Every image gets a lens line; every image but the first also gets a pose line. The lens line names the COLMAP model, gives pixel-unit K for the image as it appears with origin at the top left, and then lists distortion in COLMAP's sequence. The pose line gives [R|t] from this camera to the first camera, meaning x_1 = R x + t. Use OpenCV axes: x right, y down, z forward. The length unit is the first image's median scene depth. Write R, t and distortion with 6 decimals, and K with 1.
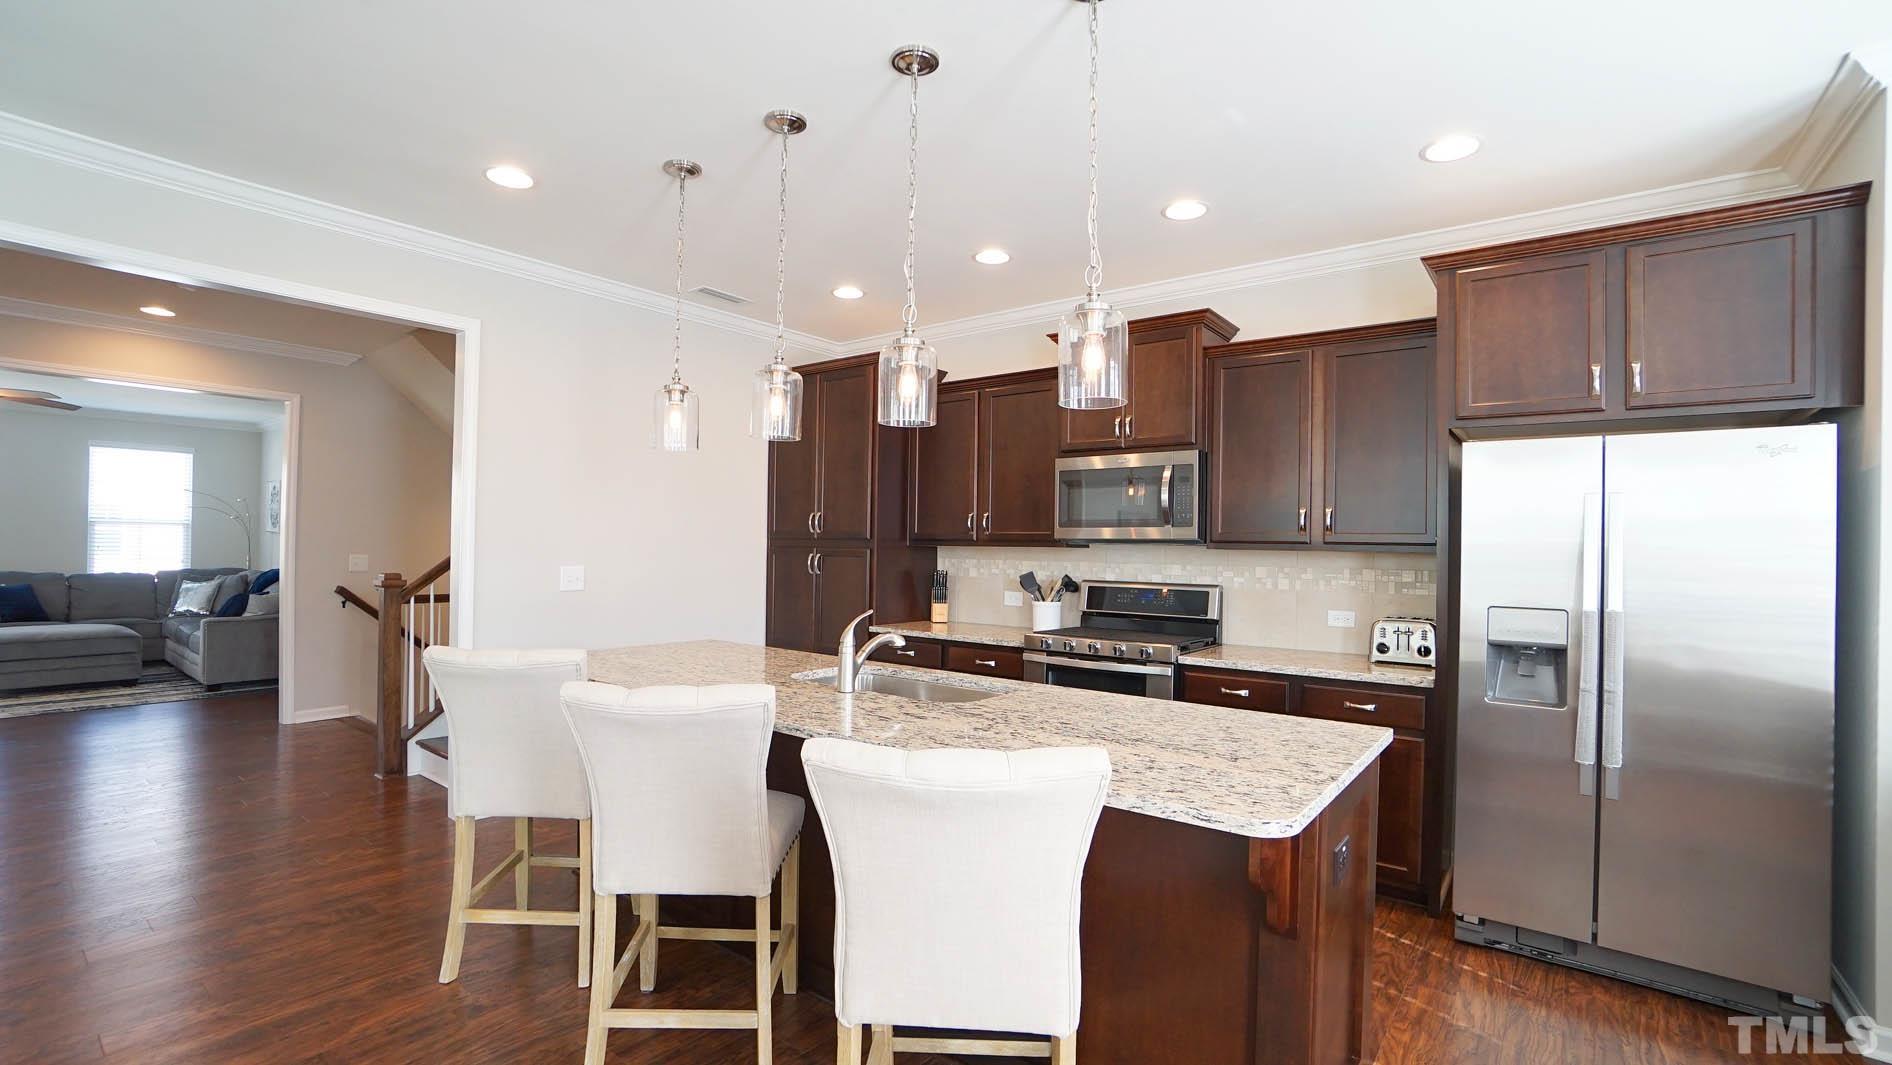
lens RADIAL K [[838.2, 0, 934.0], [0, 838.2, 539.3], [0, 0, 1]] dist [-0.063339, 0.023881]
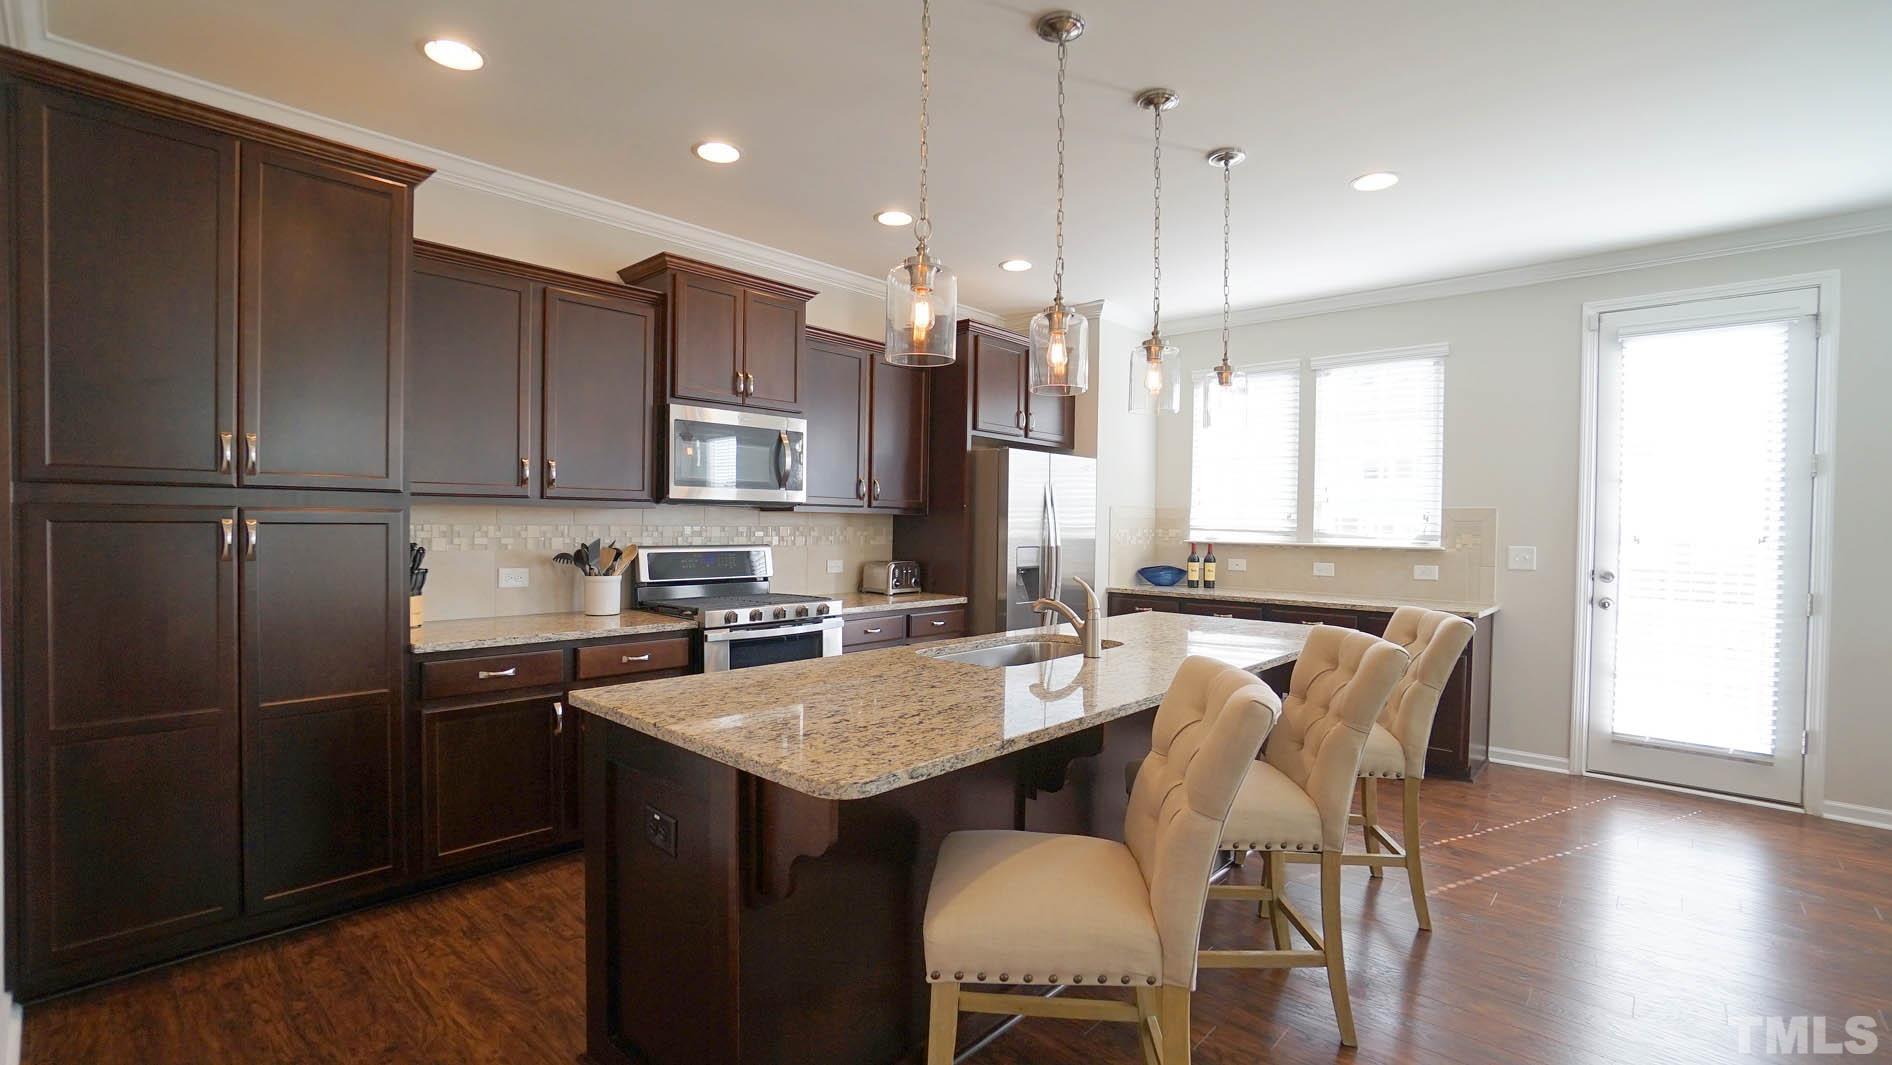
lens RADIAL K [[838.2, 0, 934.0], [0, 838.2, 539.3], [0, 0, 1]] dist [-0.063339, 0.023881]
pose [[0.073864, -0.036600, 0.996596, -0.802788], [-0.022627, 0.999008, 0.038365, 0.002554], [-0.997012, -0.025384, 0.072963, 0.792345]]
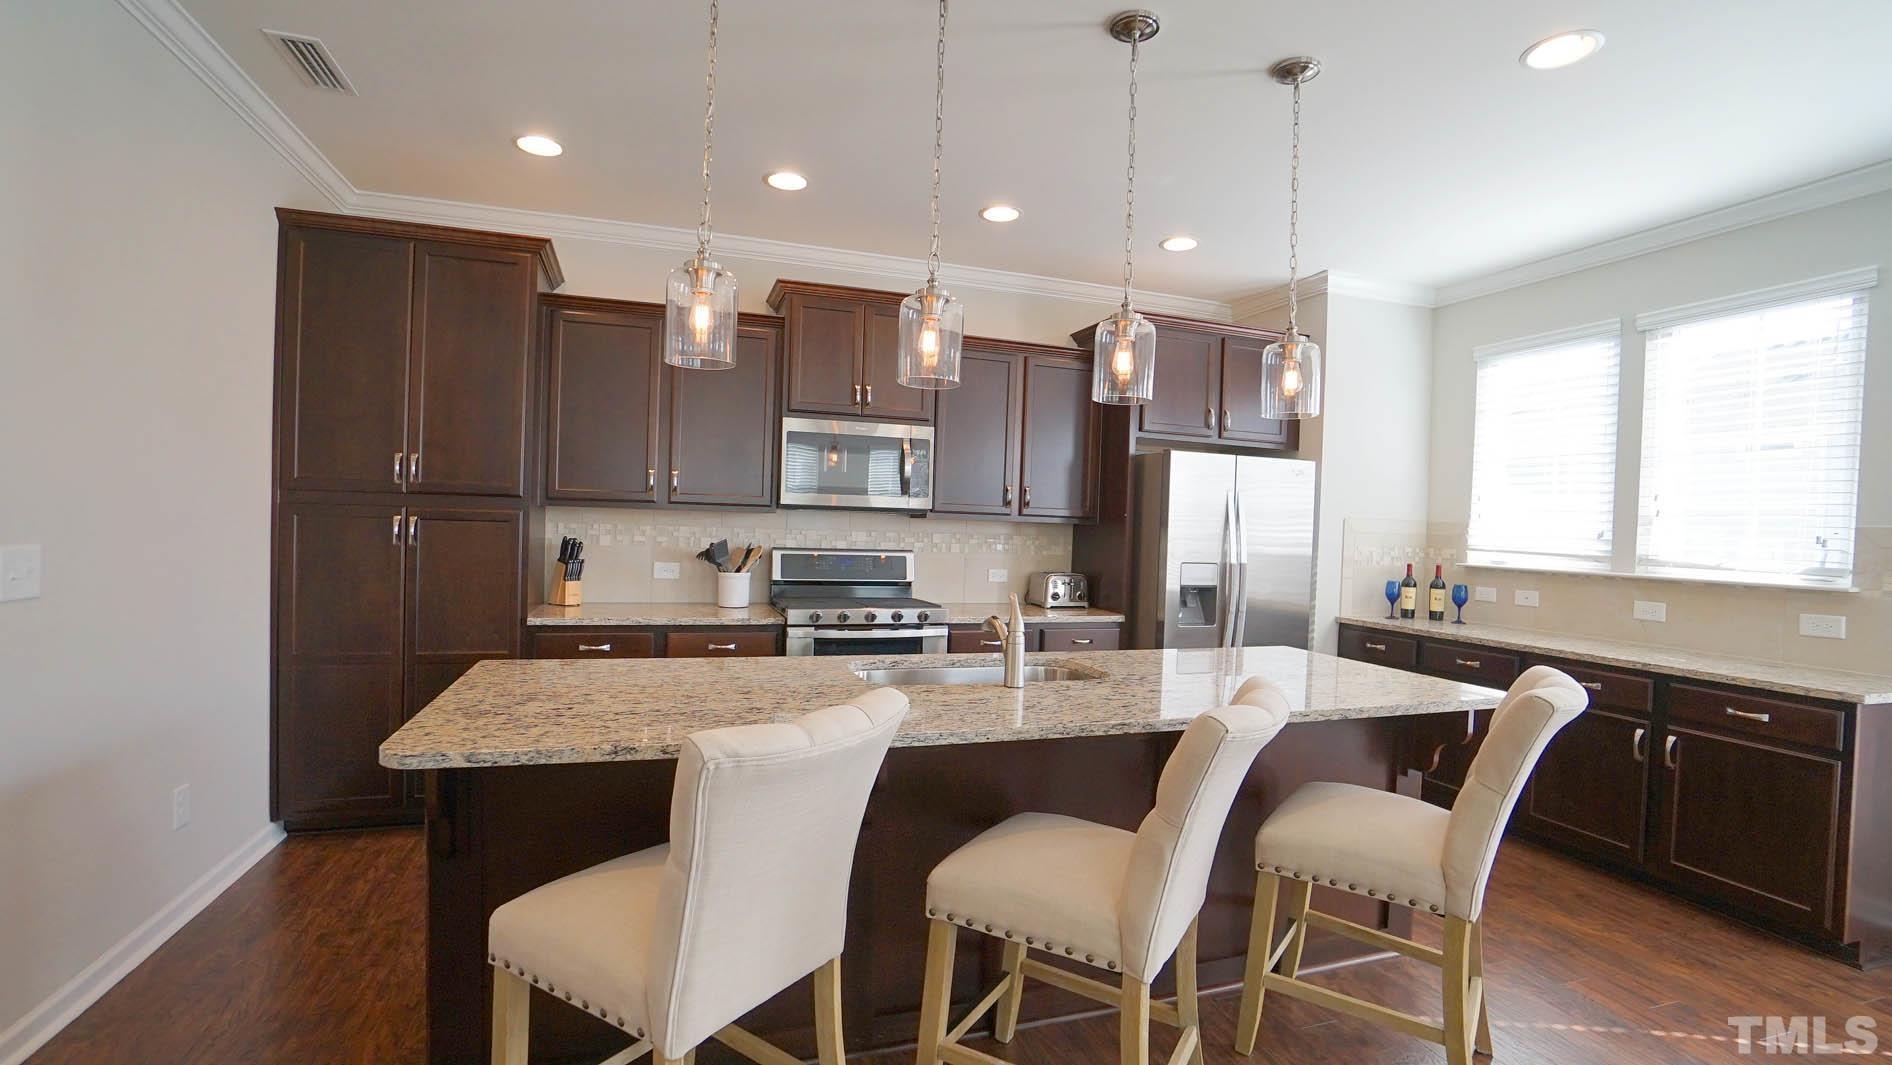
lens RADIAL K [[838.2, 0, 934.0], [0, 838.2, 539.3], [0, 0, 1]] dist [-0.063339, 0.023881]
pose [[0.546926, -0.016047, 0.837027, -0.633287], [-0.032321, 0.998666, 0.040265, -0.005248], [-0.836557, -0.049076, 0.545678, 0.418195]]
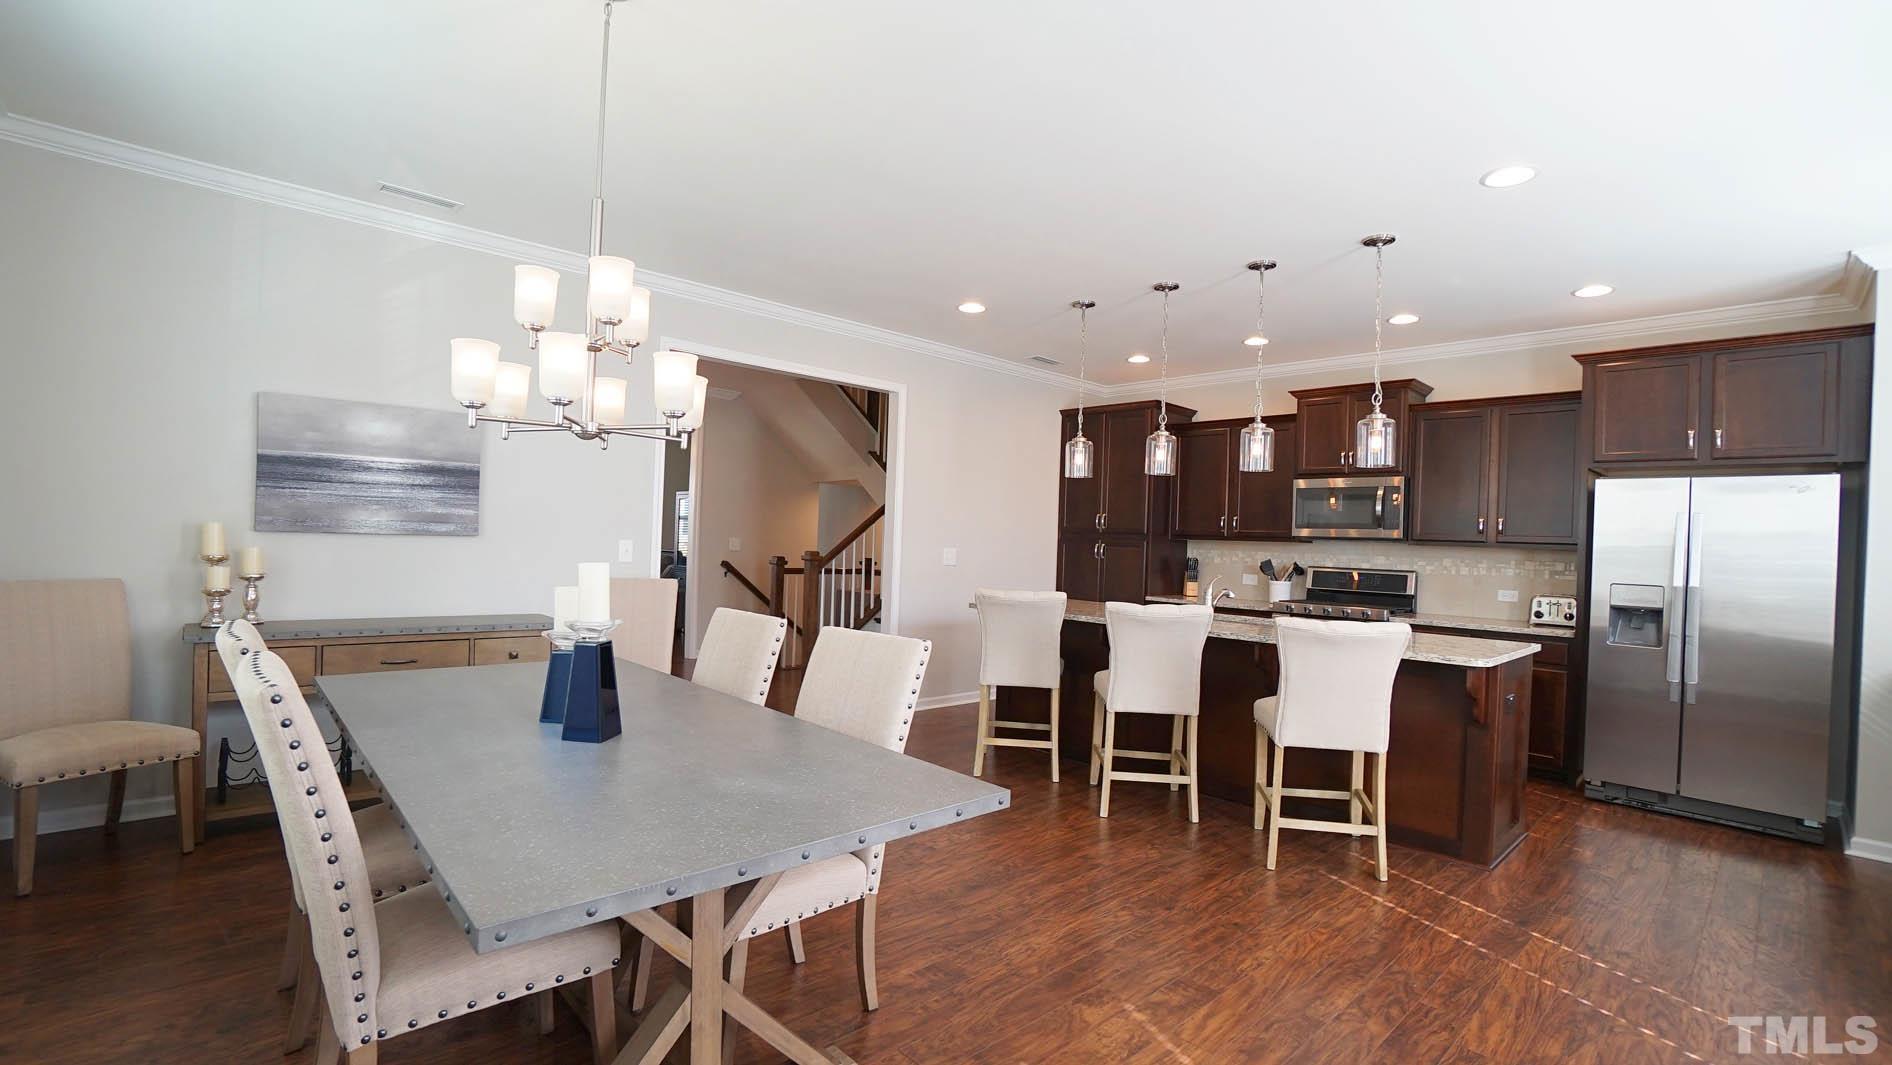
lens RADIAL K [[838.2, 0, 934.0], [0, 838.2, 539.3], [0, 0, 1]] dist [-0.063339, 0.023881]
pose [[0.988687, 0.019038, -0.148781, -0.290330], [-0.018358, 0.999814, 0.005941, 0.008936], [0.148866, -0.003143, 0.988852, -0.563183]]
